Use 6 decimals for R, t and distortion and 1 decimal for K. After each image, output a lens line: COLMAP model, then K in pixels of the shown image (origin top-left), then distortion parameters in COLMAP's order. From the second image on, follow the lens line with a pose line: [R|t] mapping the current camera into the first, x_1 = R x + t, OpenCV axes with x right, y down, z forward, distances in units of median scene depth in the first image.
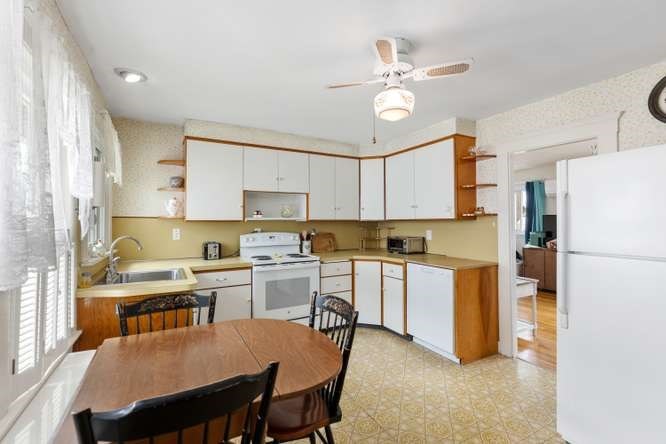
lens RADIAL K [[304.1, 0, 322.6], [0, 304.1, 221.2], [0, 0, 1]] dist [0.002385, -0.001756]
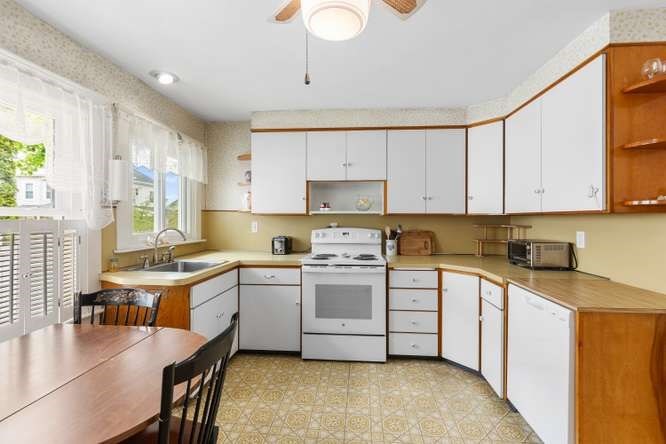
lens RADIAL K [[304.1, 0, 327.8], [0, 304.1, 219.3], [0, 0, 1]] dist [0.002385, -0.001756]
pose [[0.836877, 0.010555, -0.547290, 0.278246], [-0.005049, 0.999920, 0.011562, 0.002483], [0.547368, -0.006913, 0.836863, 0.264813]]
